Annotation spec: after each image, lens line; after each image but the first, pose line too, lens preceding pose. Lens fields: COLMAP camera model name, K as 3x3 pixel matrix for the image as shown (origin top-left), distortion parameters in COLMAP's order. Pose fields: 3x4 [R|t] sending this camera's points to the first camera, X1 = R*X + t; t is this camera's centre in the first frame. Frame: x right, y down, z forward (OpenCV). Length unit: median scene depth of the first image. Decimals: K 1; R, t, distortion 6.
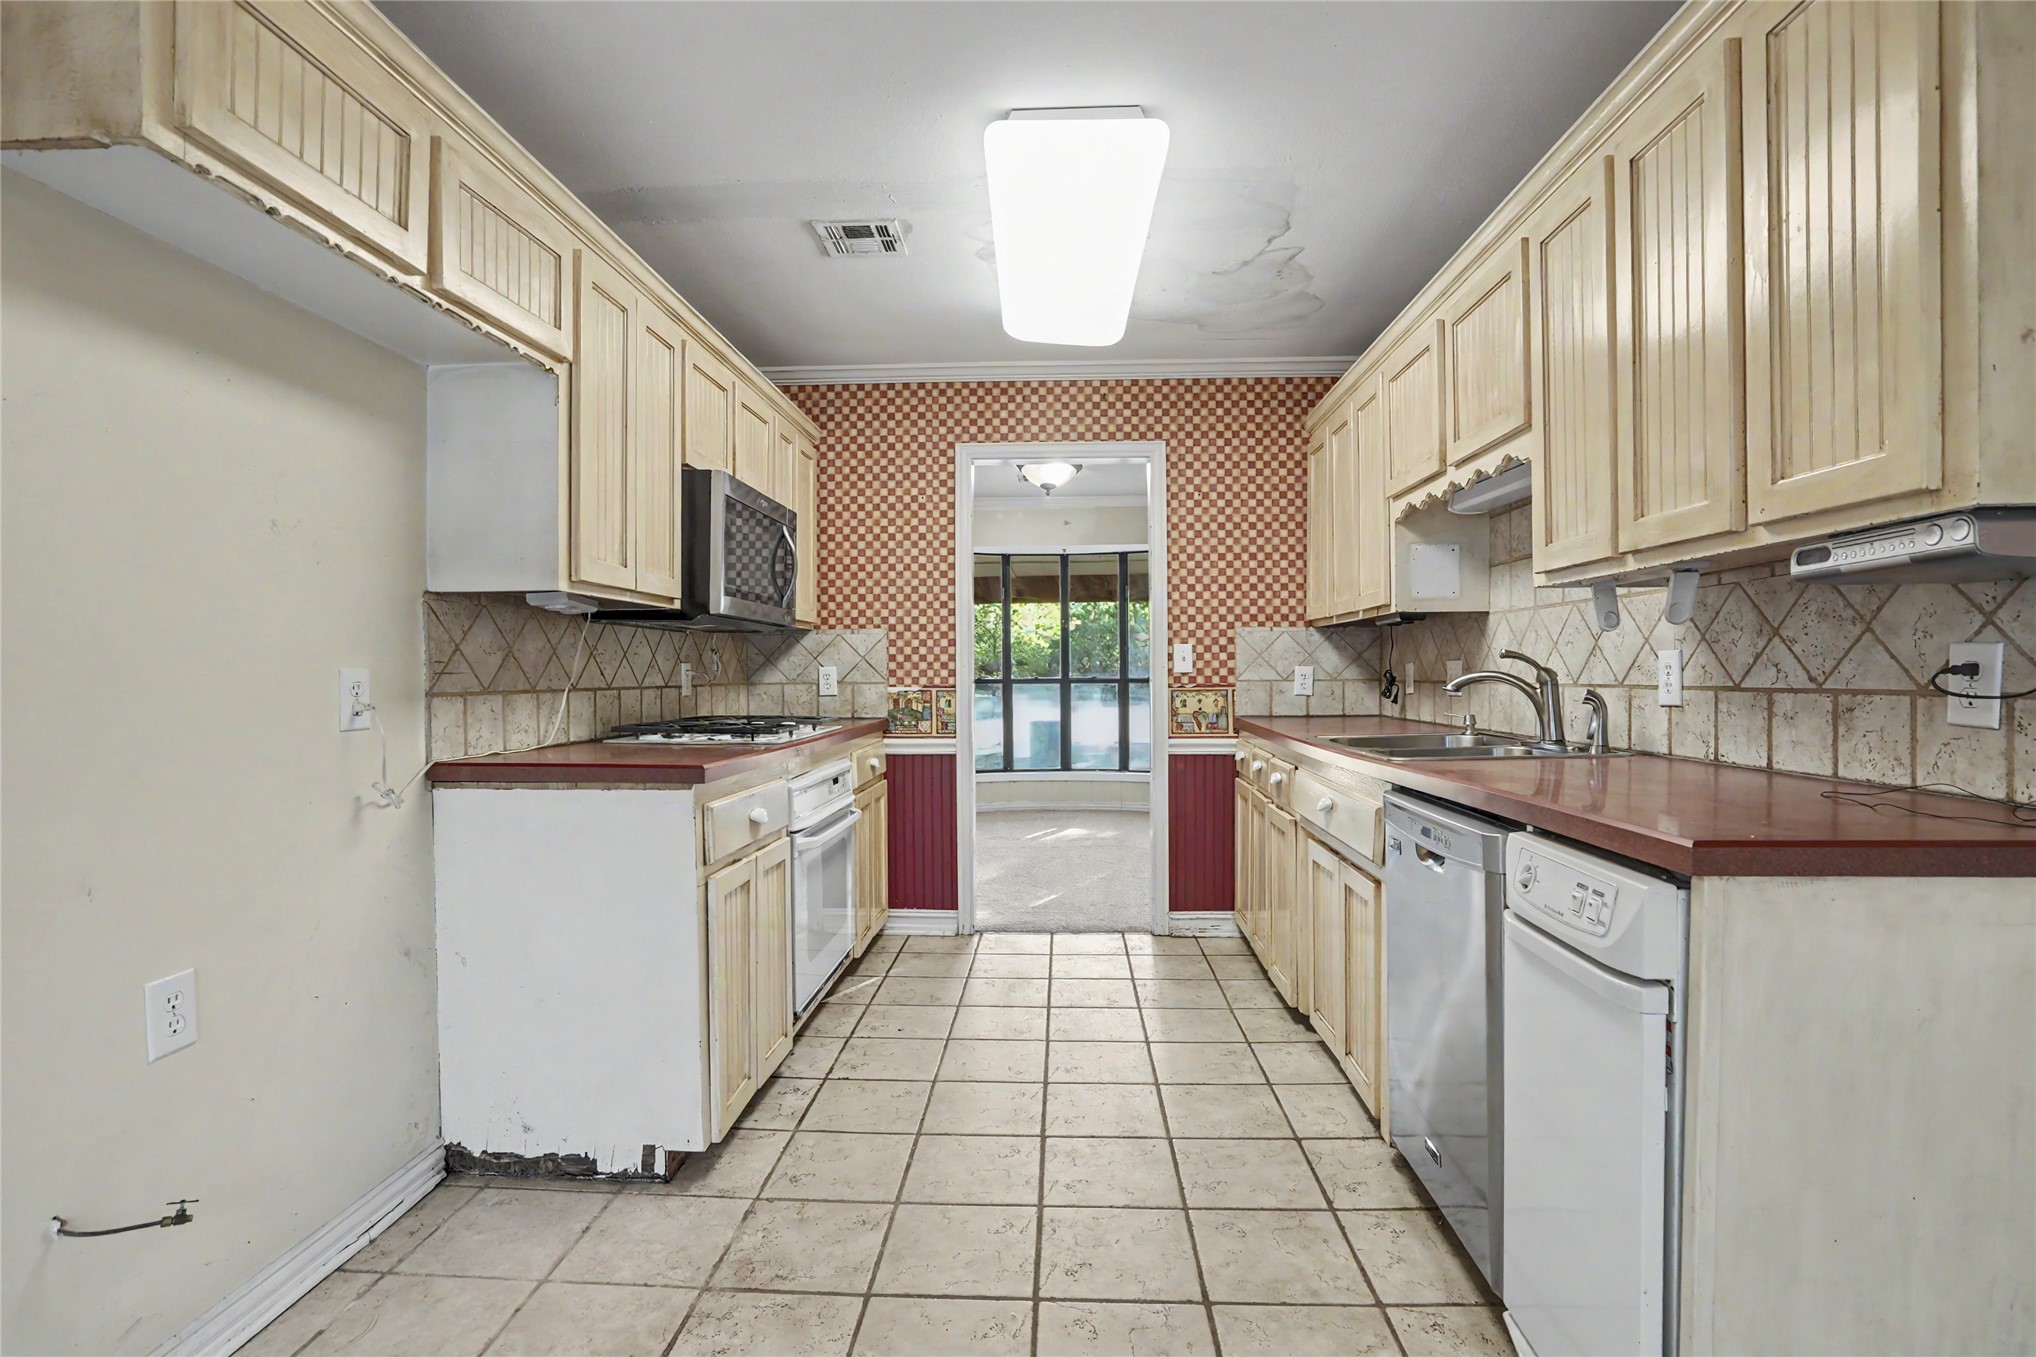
lens RADIAL K [[981.6, 0, 1021.4], [0, 981.6, 666.8], [0, 0, 1]] dist [0.001802, 0.000504]
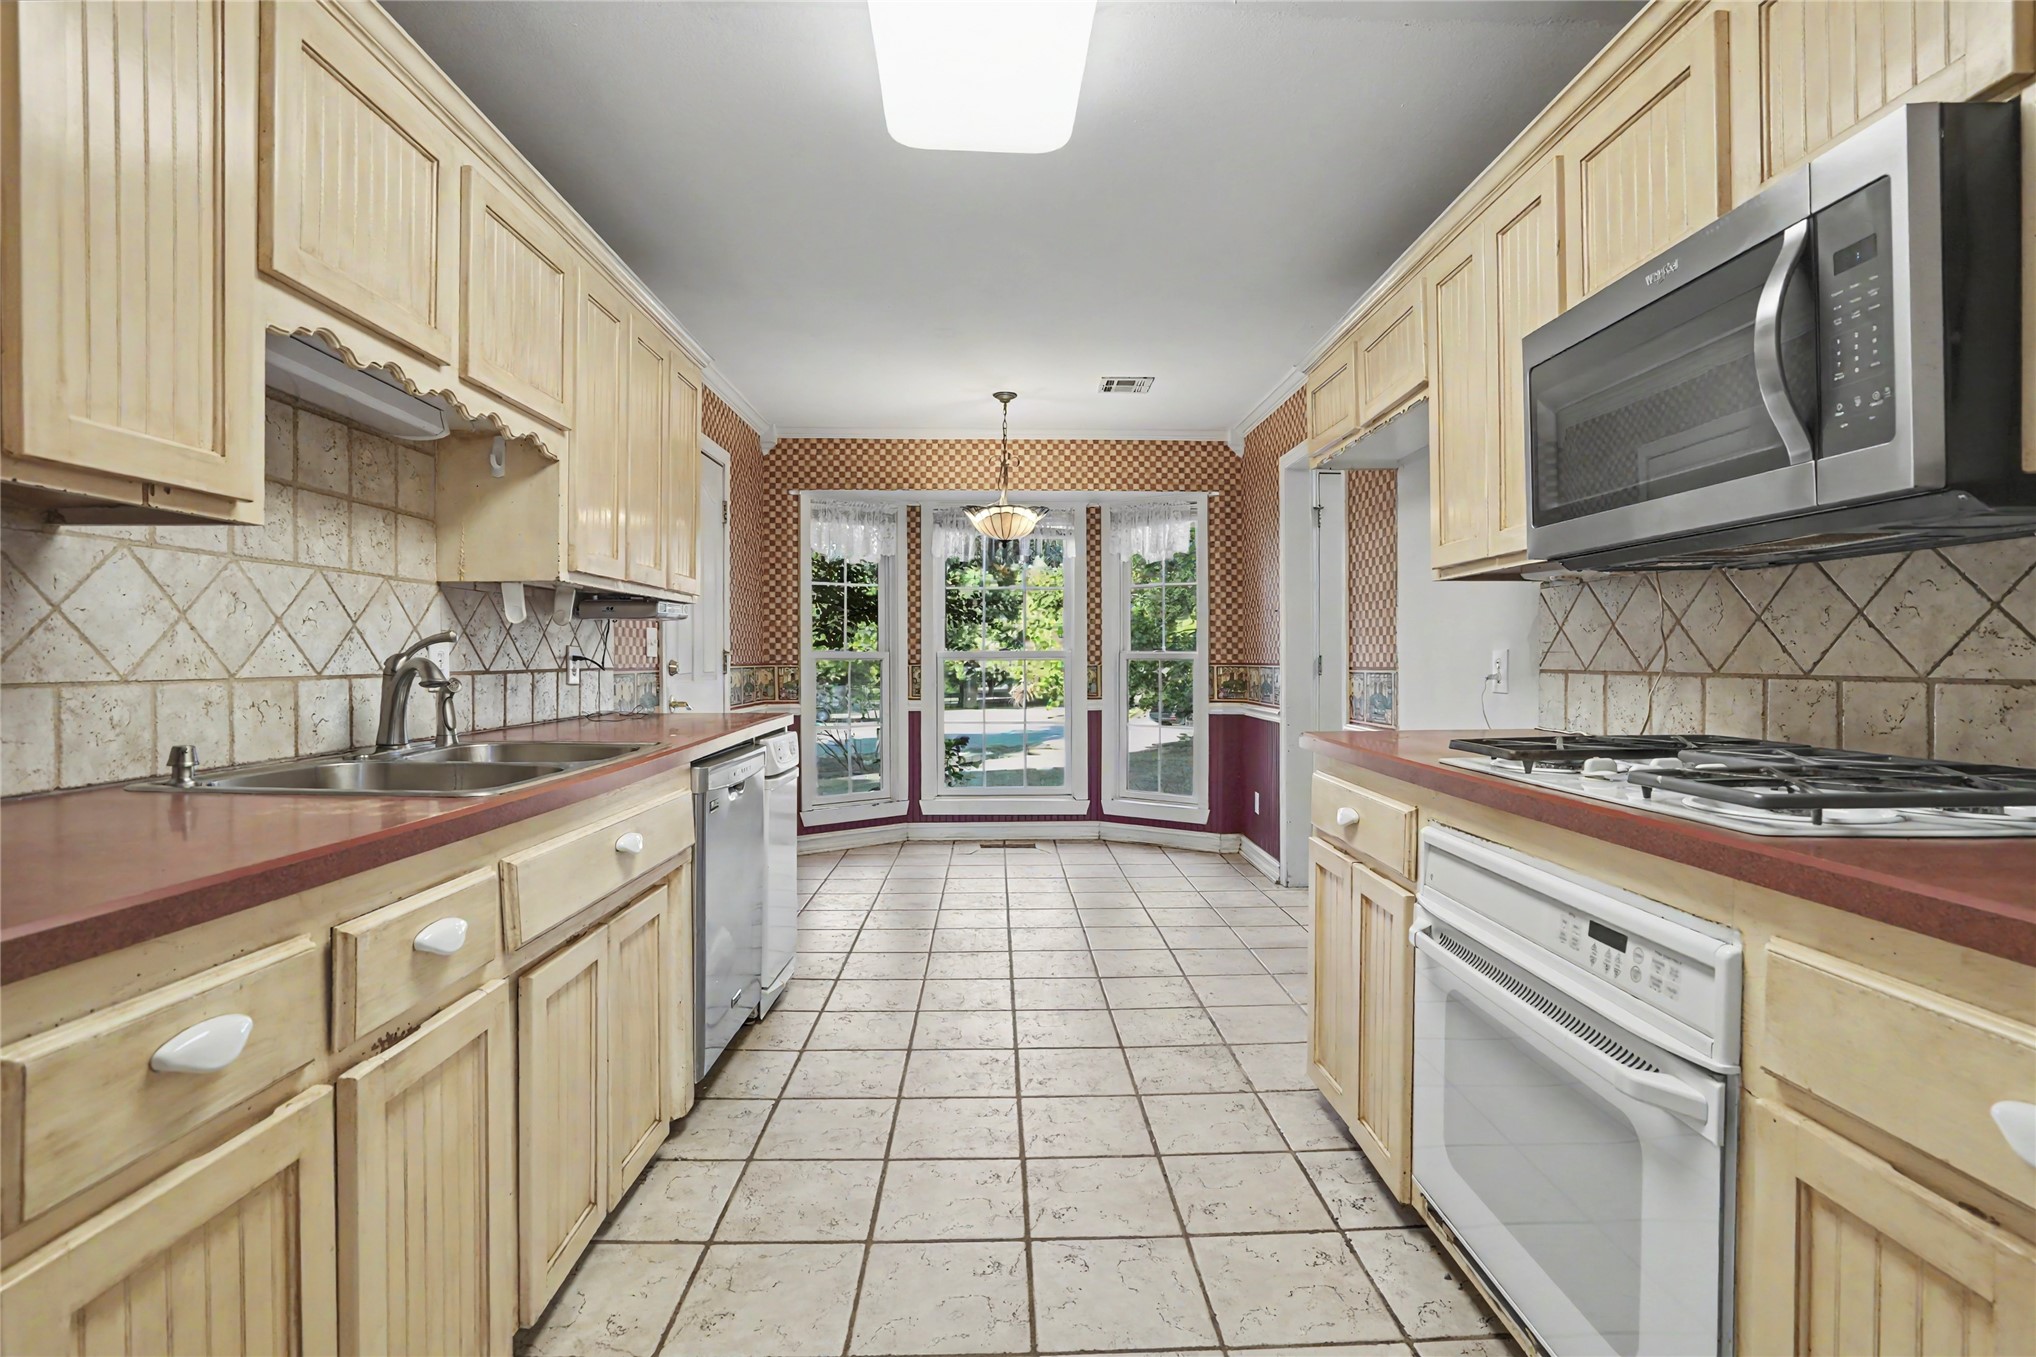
lens RADIAL K [[981.6, 0, 1022.3], [0, 981.6, 667.7], [0, 0, 1]] dist [0.001802, 0.000504]
pose [[-0.997398, 0.008640, -0.071568, 0.098963], [0.008398, 0.999958, 0.003680, 0.016630], [0.071596, 0.003069, -0.997429, 2.256456]]
